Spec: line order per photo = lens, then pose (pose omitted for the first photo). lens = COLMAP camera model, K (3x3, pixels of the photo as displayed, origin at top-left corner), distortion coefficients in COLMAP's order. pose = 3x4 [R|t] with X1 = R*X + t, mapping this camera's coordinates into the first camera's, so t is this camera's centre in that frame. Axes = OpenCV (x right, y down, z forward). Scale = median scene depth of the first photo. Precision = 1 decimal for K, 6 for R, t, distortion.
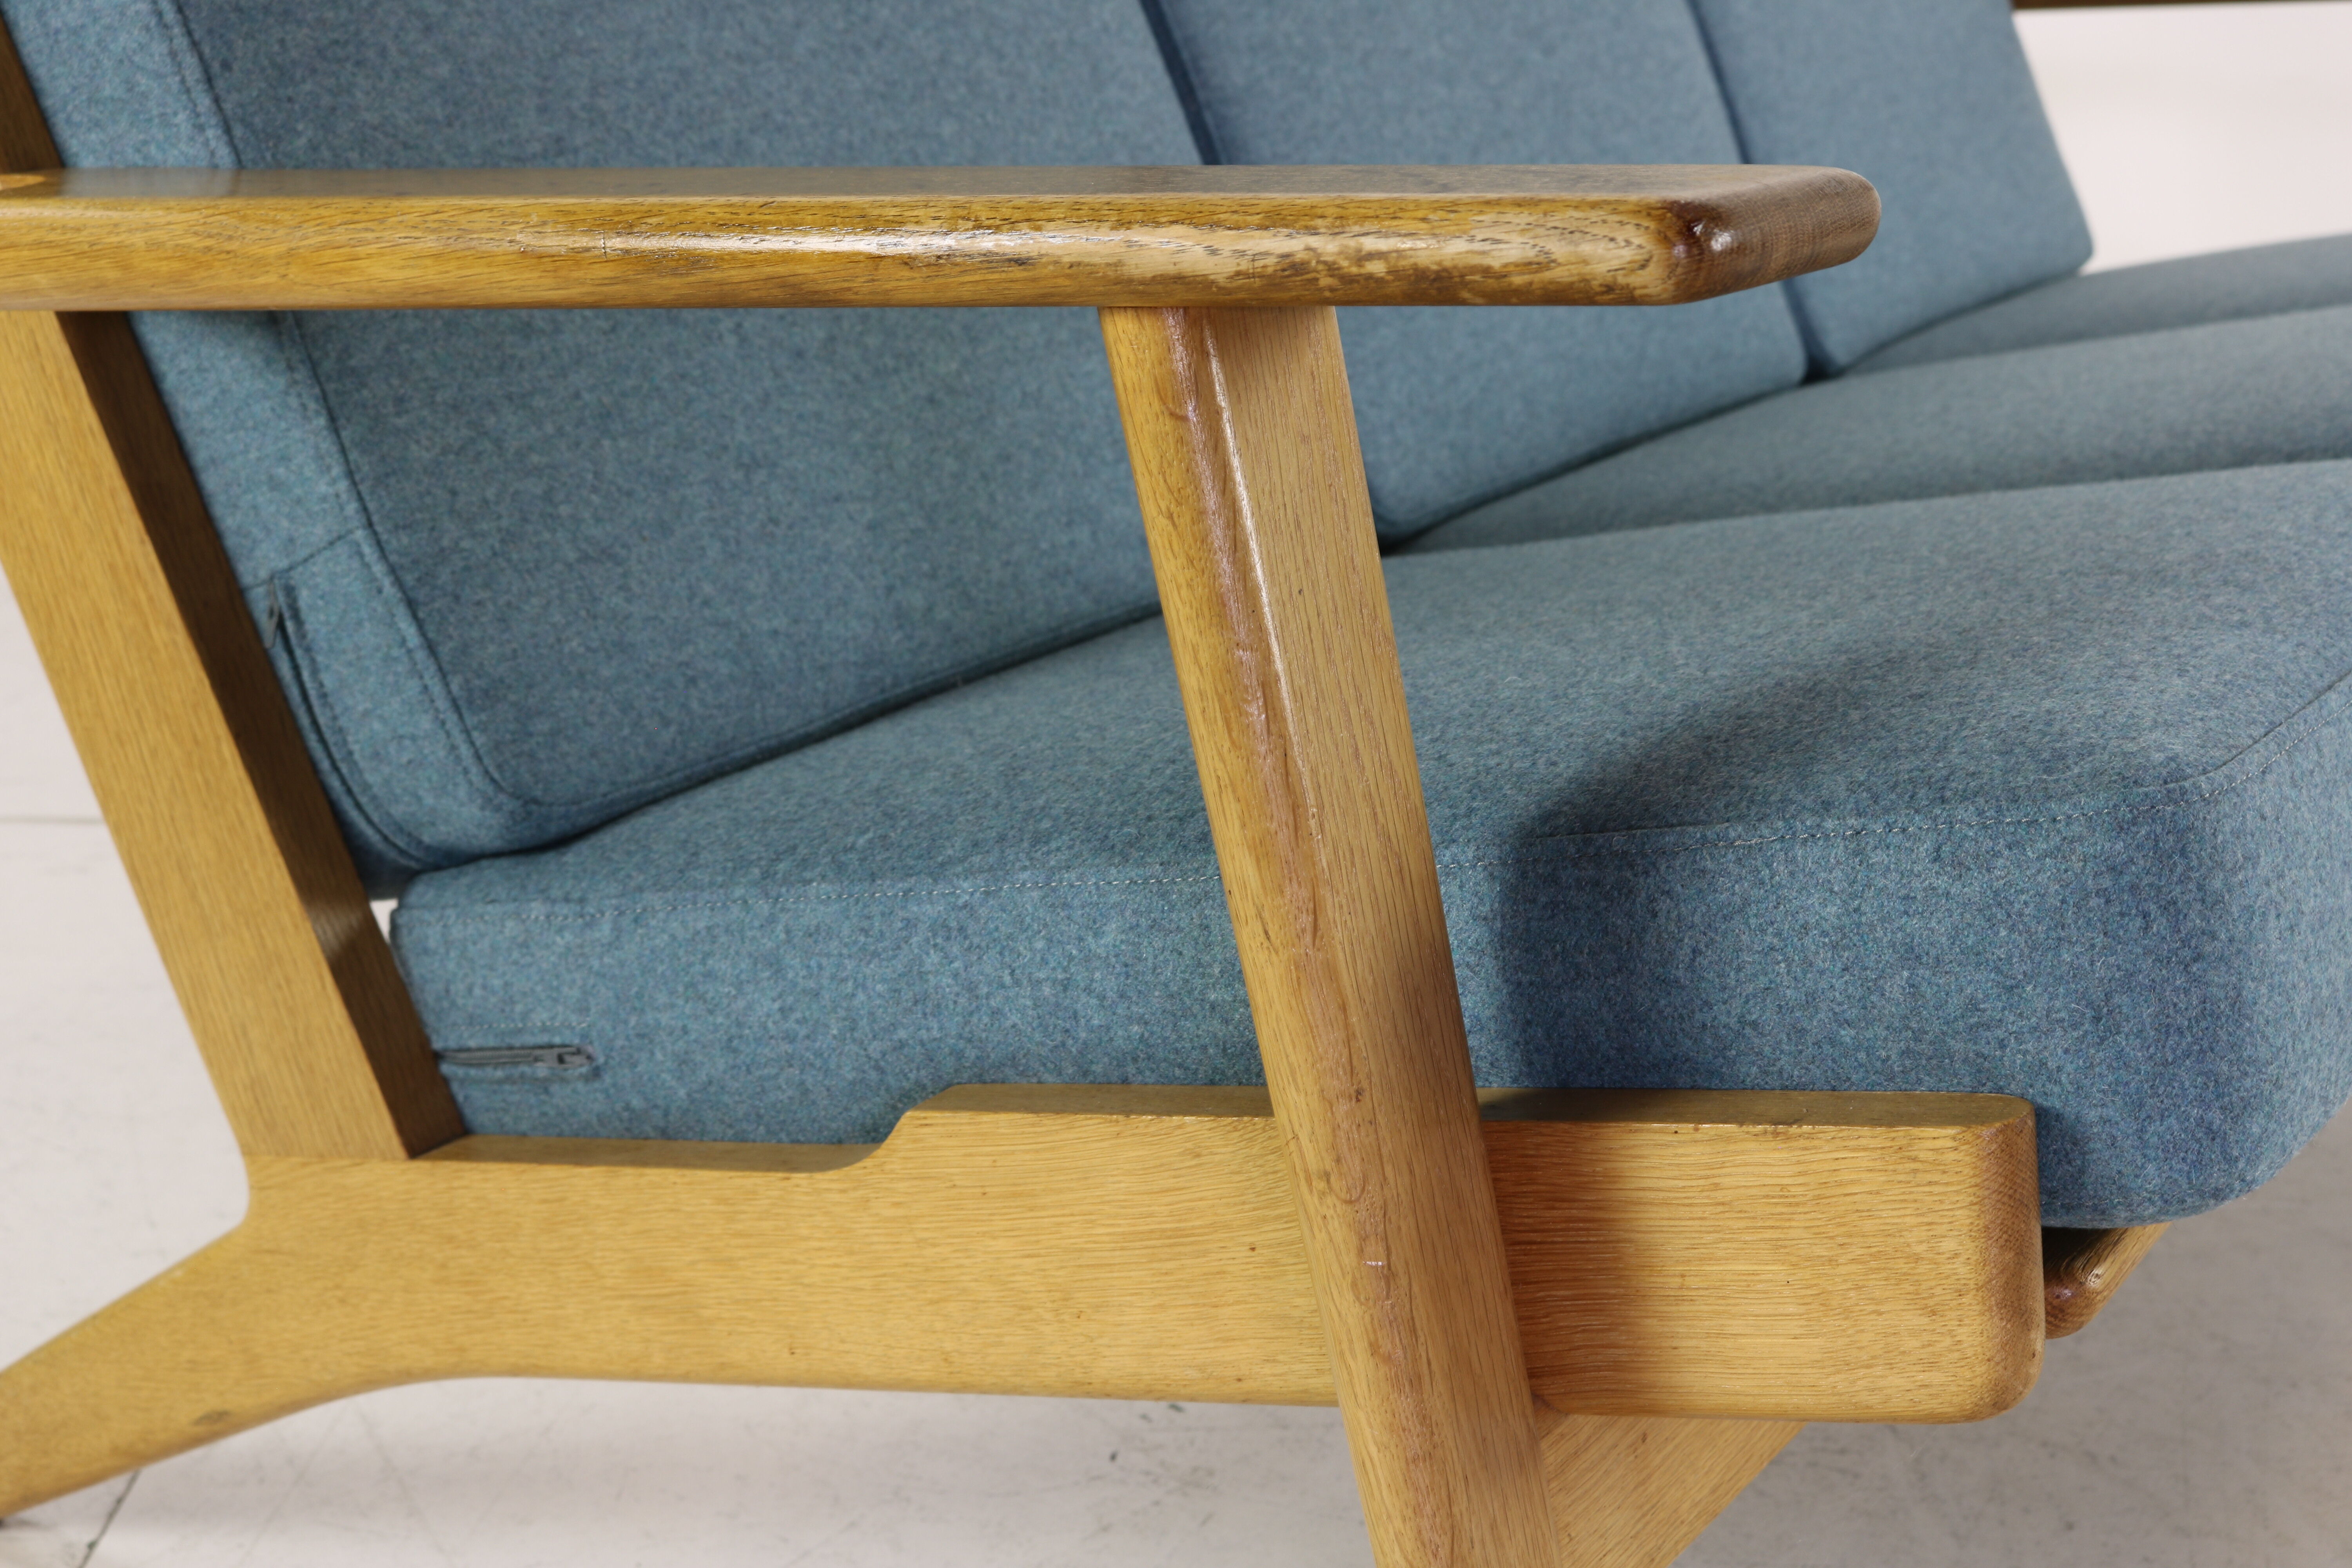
lens RADIAL K [[3374.8, 0, 1178.0], [0, 3374.8, 788.2], [0, 0, 1]] dist [-0.058335, 0.000000]
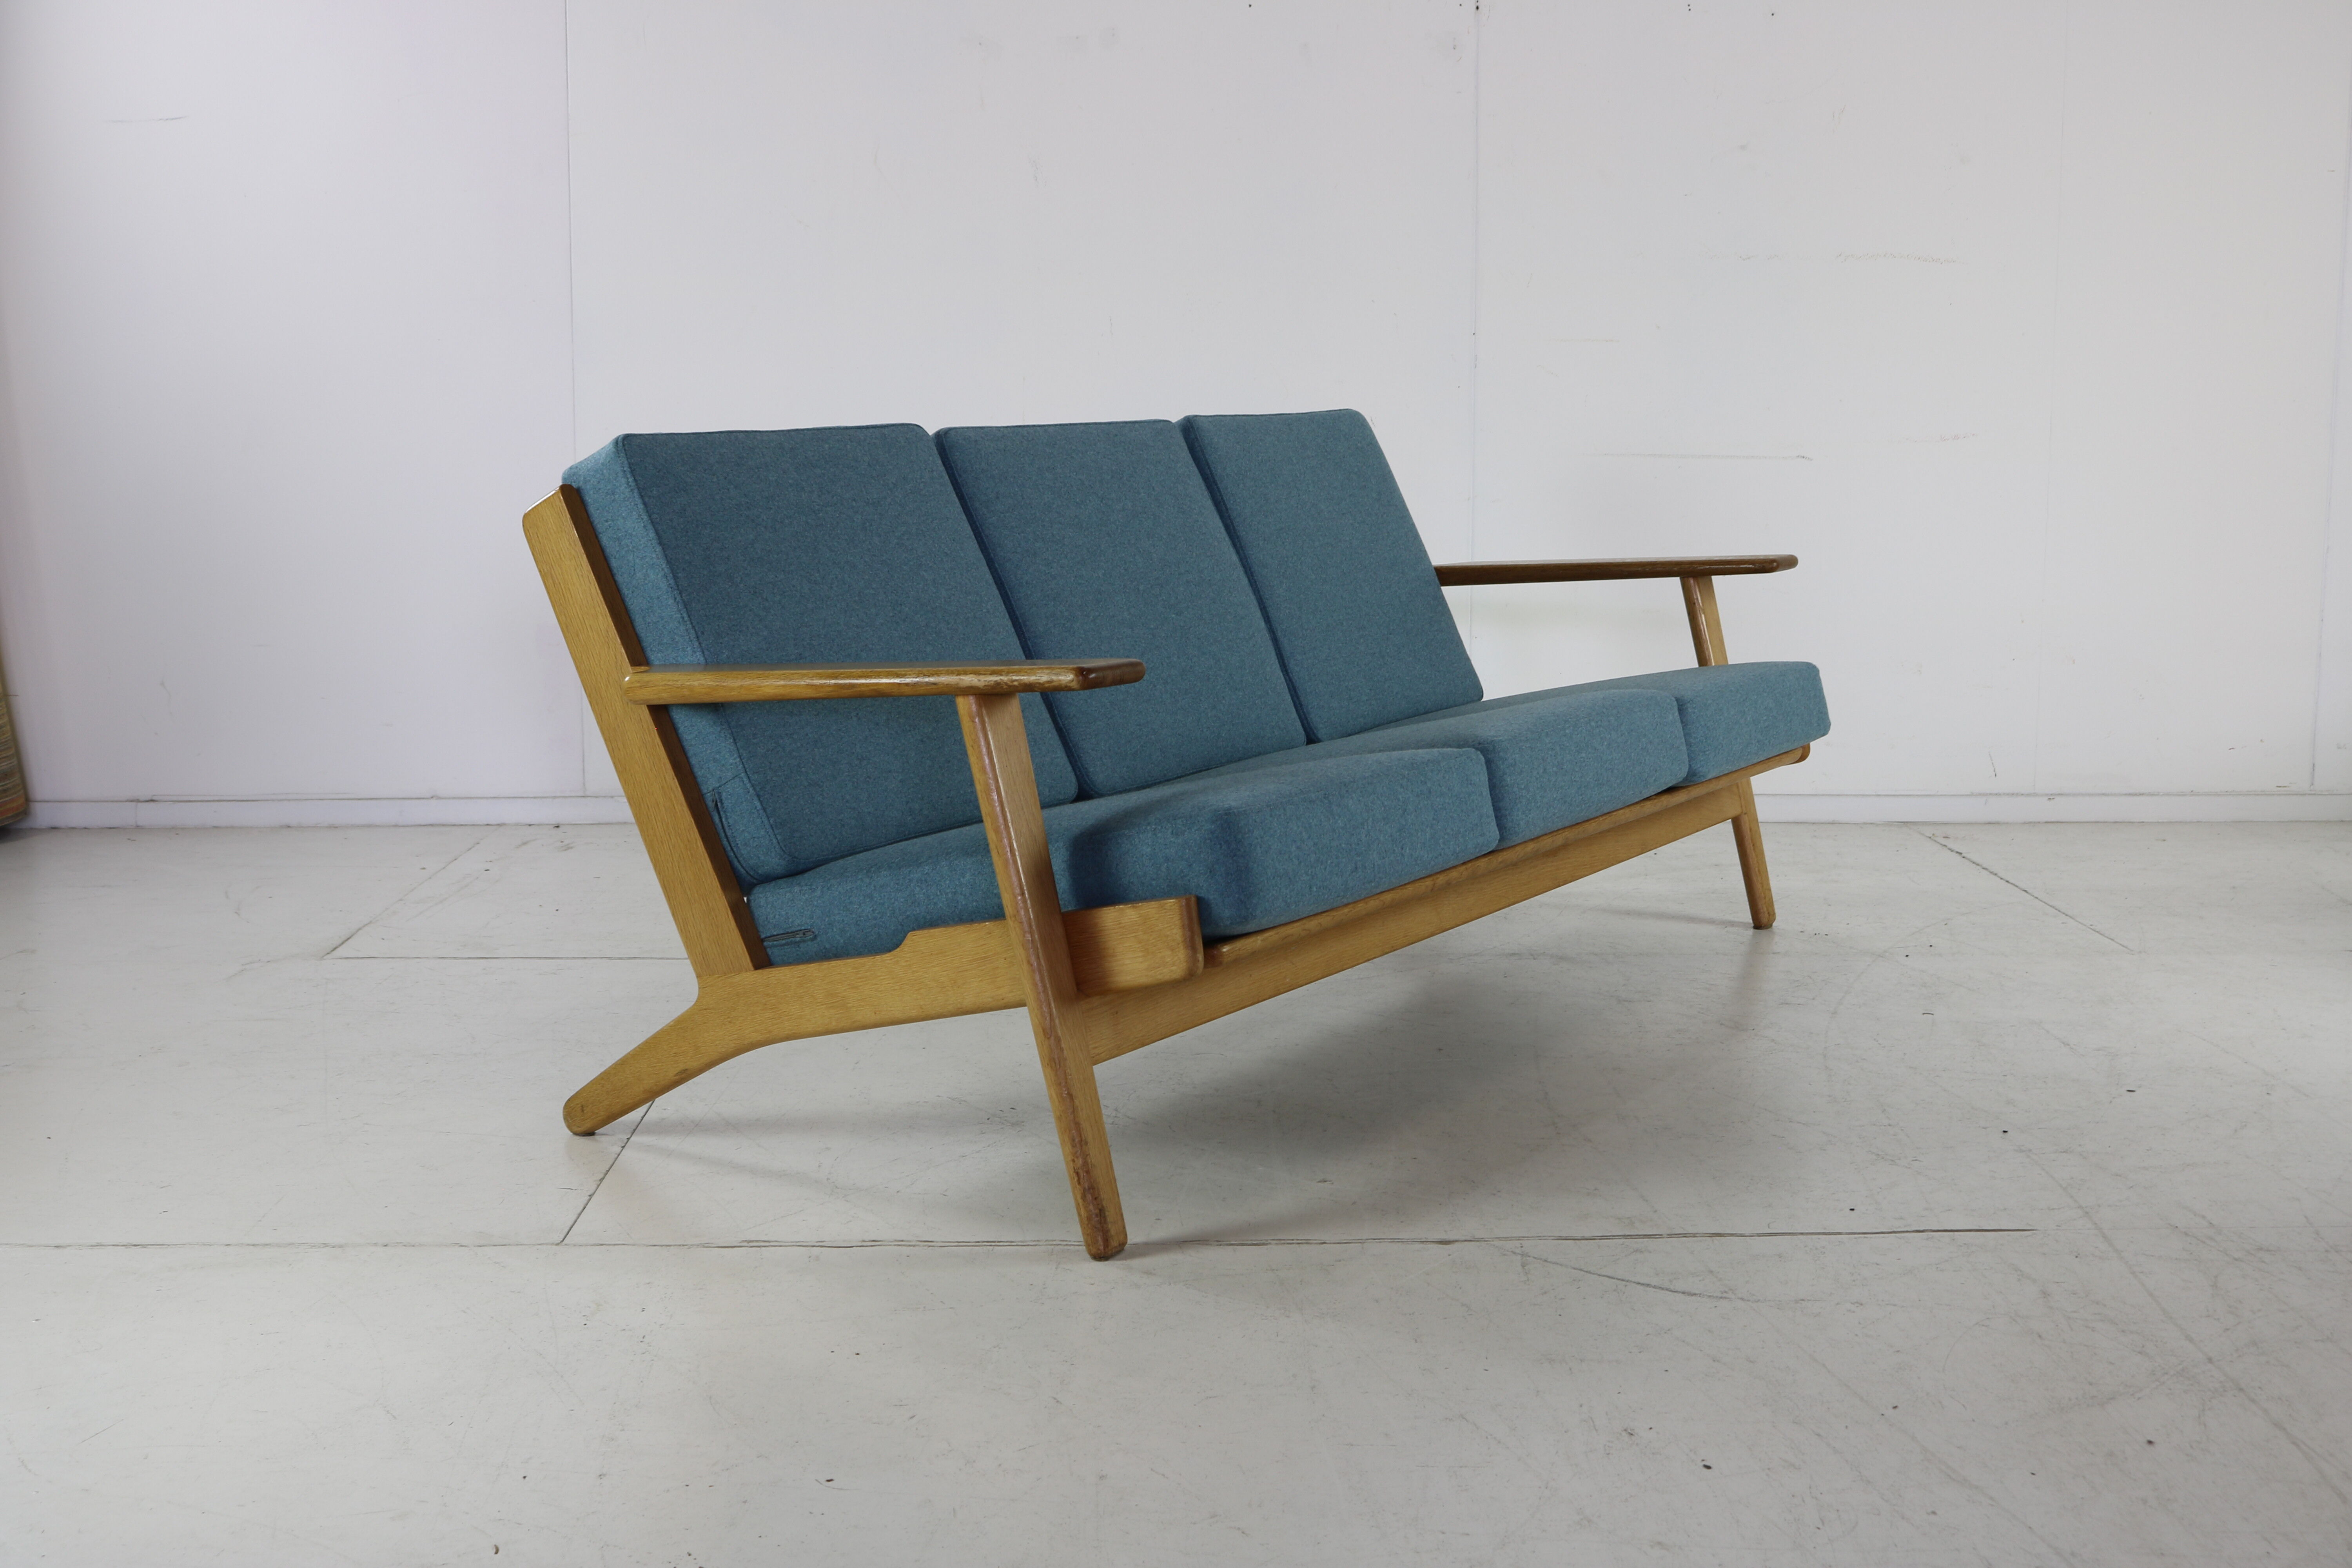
lens RADIAL K [[2745.6, 0, 1198.2], [0, 2745.6, 798.6], [0, 0, 1]] dist [-0.059798, 0.000000]
pose [[0.999872, -0.011417, 0.011197, 0.172165], [0.012806, 0.991026, -0.133053, 0.314462], [-0.009577, 0.133180, 0.991046, -1.675900]]
